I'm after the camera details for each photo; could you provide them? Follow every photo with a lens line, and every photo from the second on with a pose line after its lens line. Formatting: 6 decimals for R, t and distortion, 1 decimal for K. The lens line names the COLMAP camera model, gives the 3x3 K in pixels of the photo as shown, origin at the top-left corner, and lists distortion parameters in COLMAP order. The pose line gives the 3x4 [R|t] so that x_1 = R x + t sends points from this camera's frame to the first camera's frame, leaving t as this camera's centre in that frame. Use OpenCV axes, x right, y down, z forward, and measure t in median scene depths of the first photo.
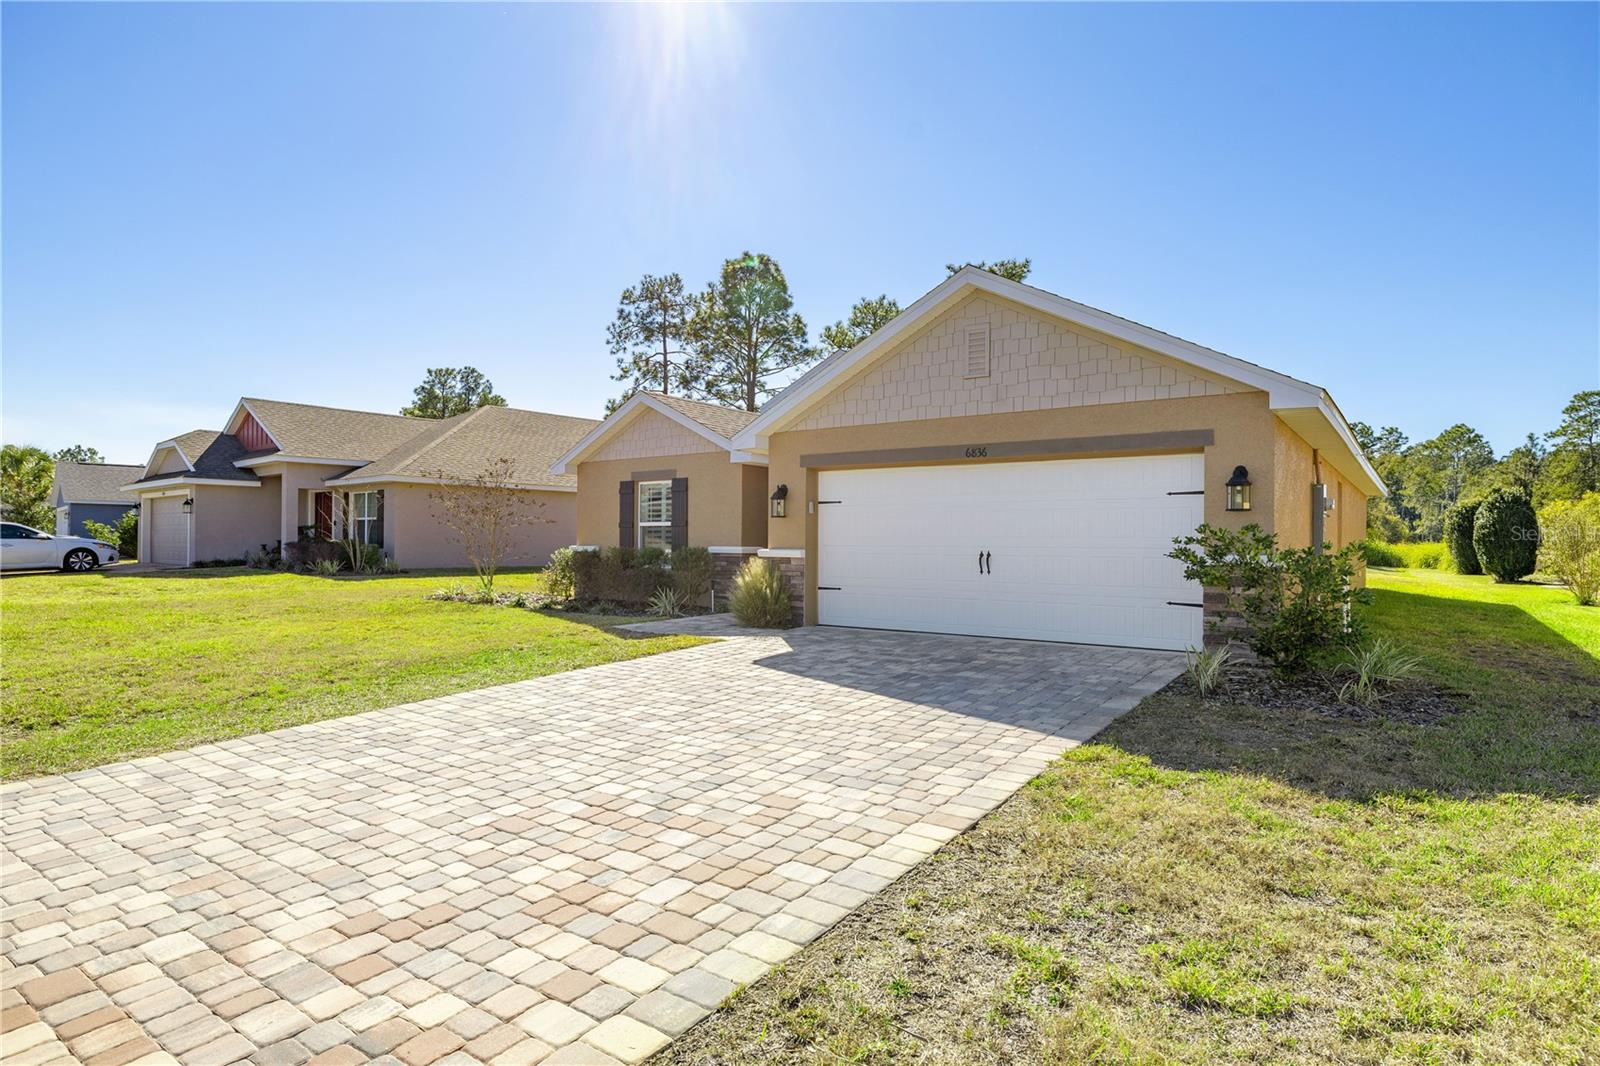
lens RADIAL K [[841.9, 0, 799.0], [0, 841.9, 531.3], [0, 0, 1]] dist [-0.003231, -0.000732]
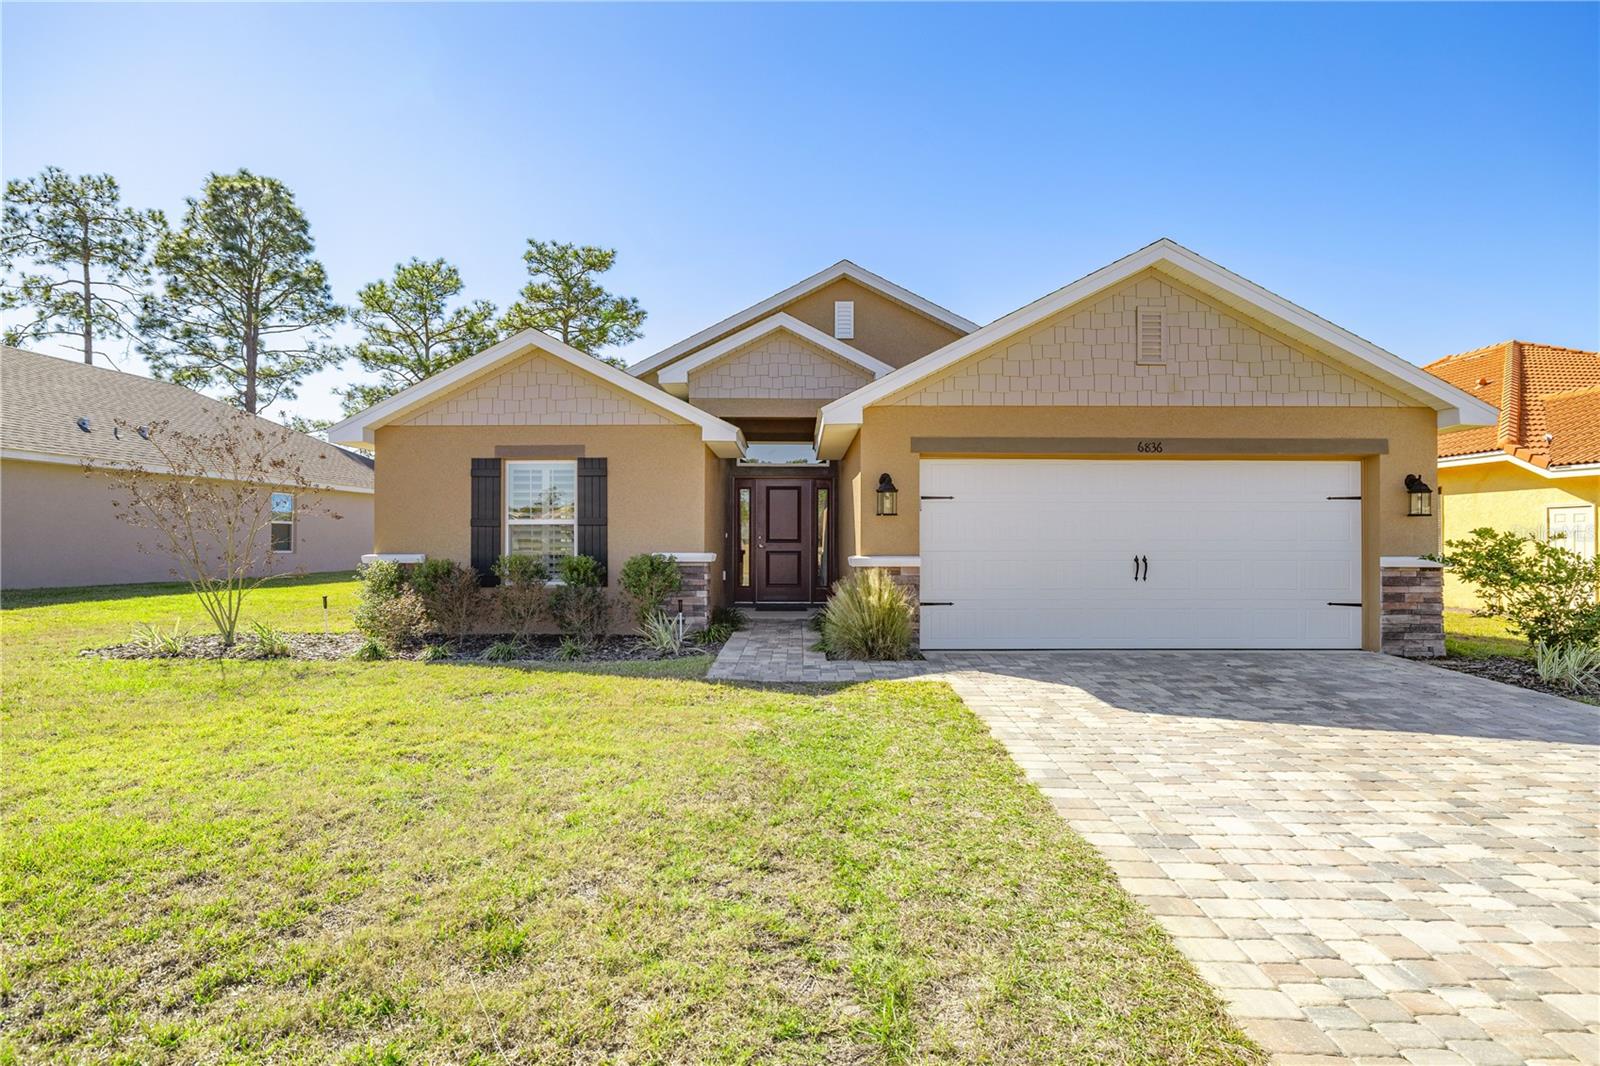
lens RADIAL K [[841.9, 0, 800.1], [0, 841.9, 534.4], [0, 0, 1]] dist [-0.003231, -0.000732]
pose [[0.813505, 0.000248, 0.581558, -0.103333], [-0.002475, 0.999992, 0.003037, -0.000235], [-0.581553, -0.003910, 0.813499, 0.079751]]
